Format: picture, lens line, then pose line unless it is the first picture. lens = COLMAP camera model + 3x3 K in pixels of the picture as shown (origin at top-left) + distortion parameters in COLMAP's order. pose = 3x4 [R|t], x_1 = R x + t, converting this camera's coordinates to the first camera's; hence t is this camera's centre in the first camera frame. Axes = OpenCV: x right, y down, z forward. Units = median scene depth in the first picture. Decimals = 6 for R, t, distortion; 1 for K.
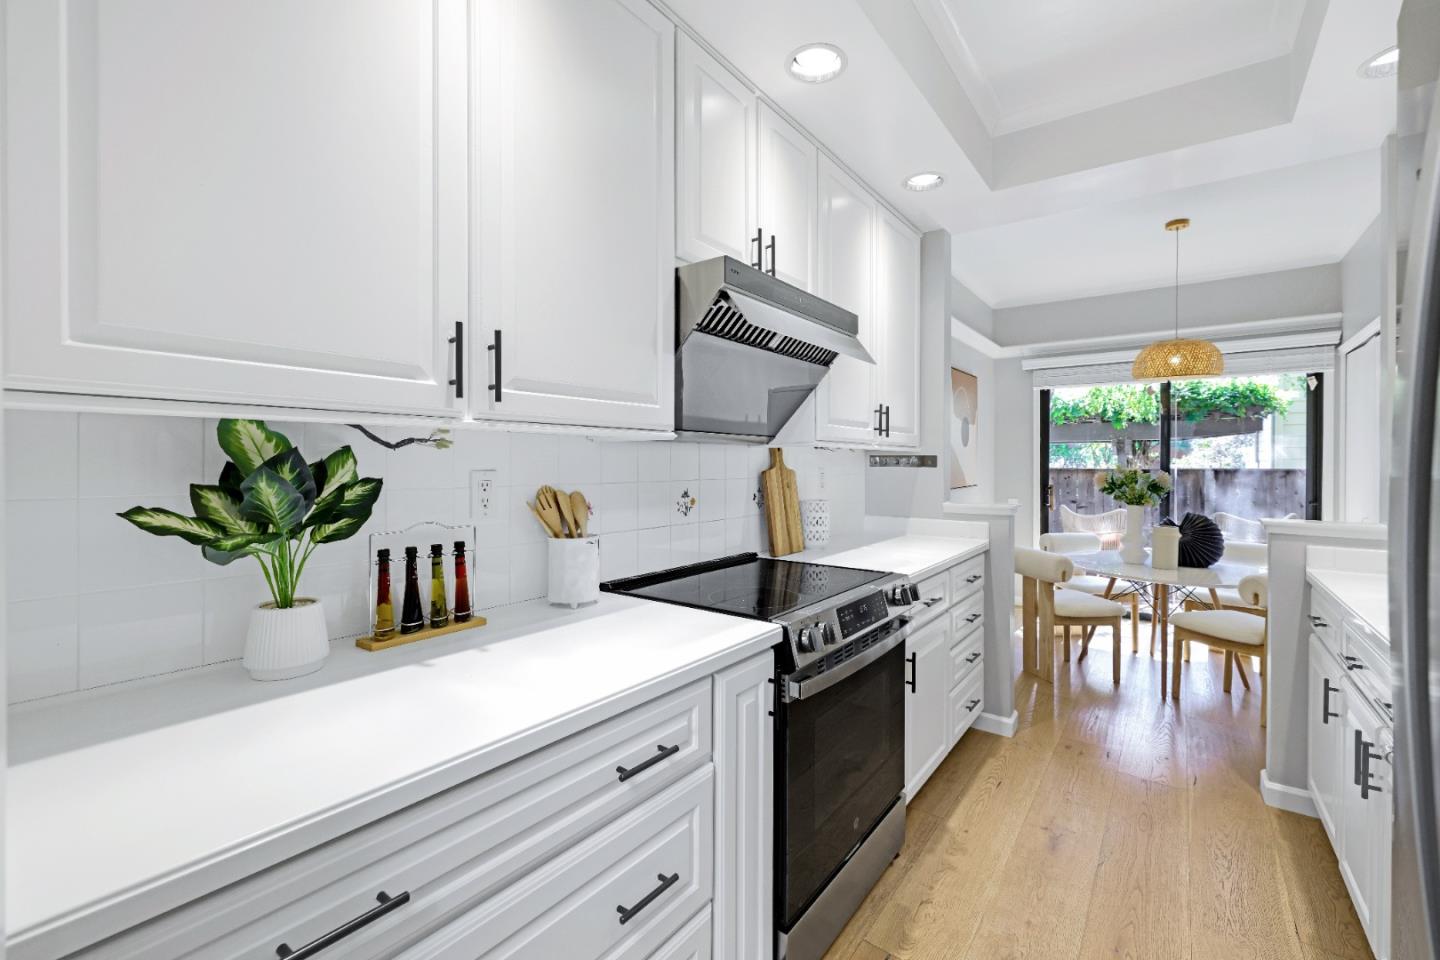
lens RADIAL K [[622.5, 0, 725.3], [0, 622.5, 467.4], [0, 0, 1]] dist [-0.000849, 0.000354]
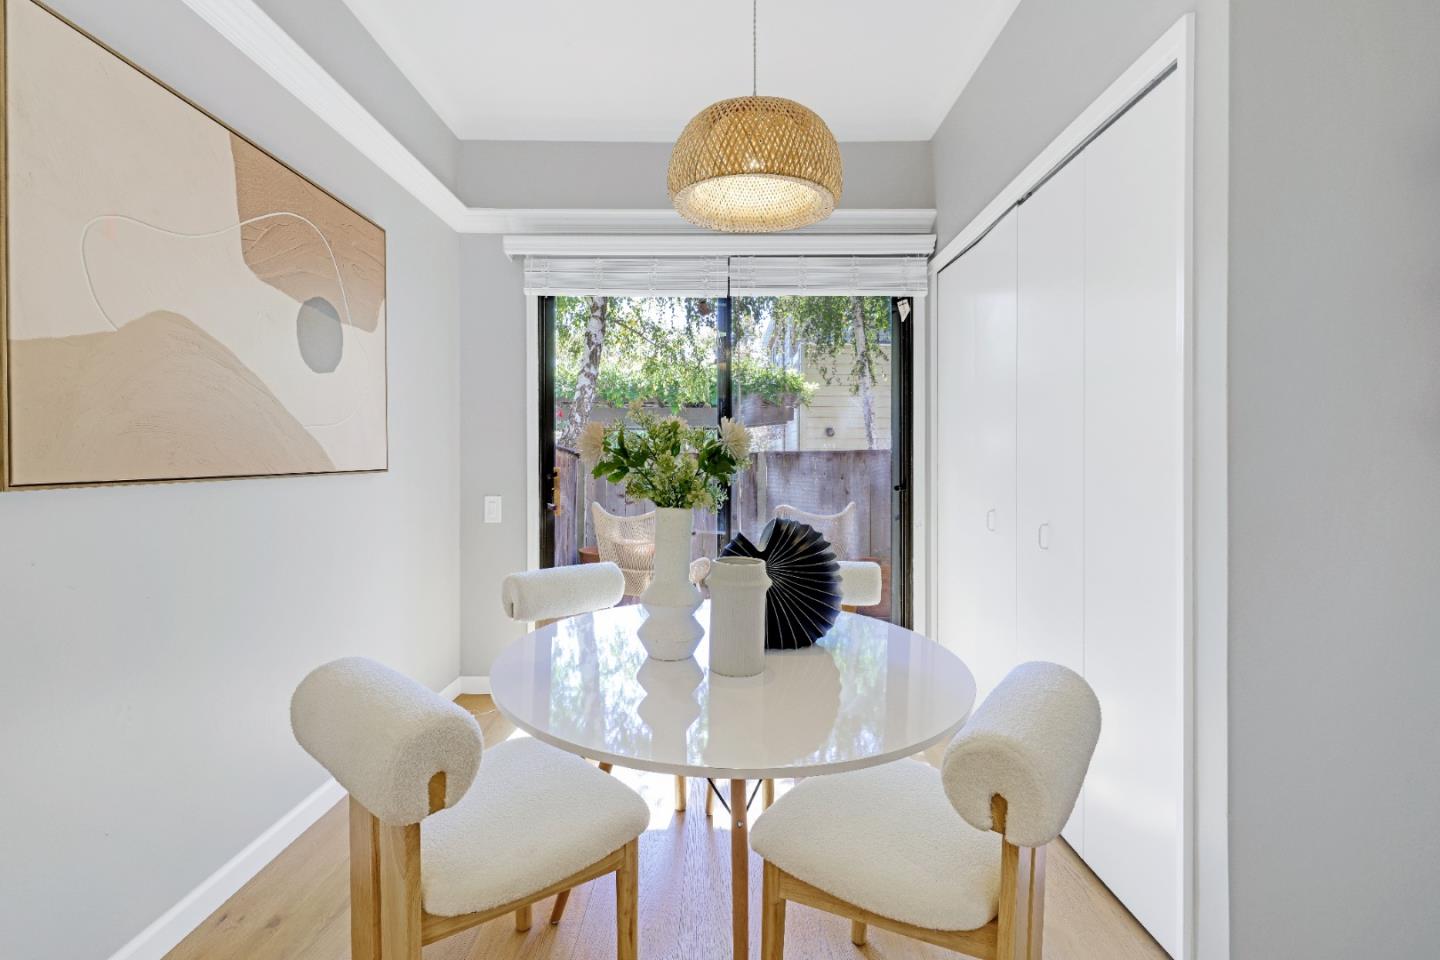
lens RADIAL K [[622.5, 0, 723.6], [0, 622.5, 473.8], [0, 0, 1]] dist [-0.000849, 0.000354]
pose [[0.807973, -0.013604, 0.589062, 1.204132], [0.004143, 0.999840, 0.017408, 0.087445], [-0.589205, -0.011625, 0.807900, 1.766061]]
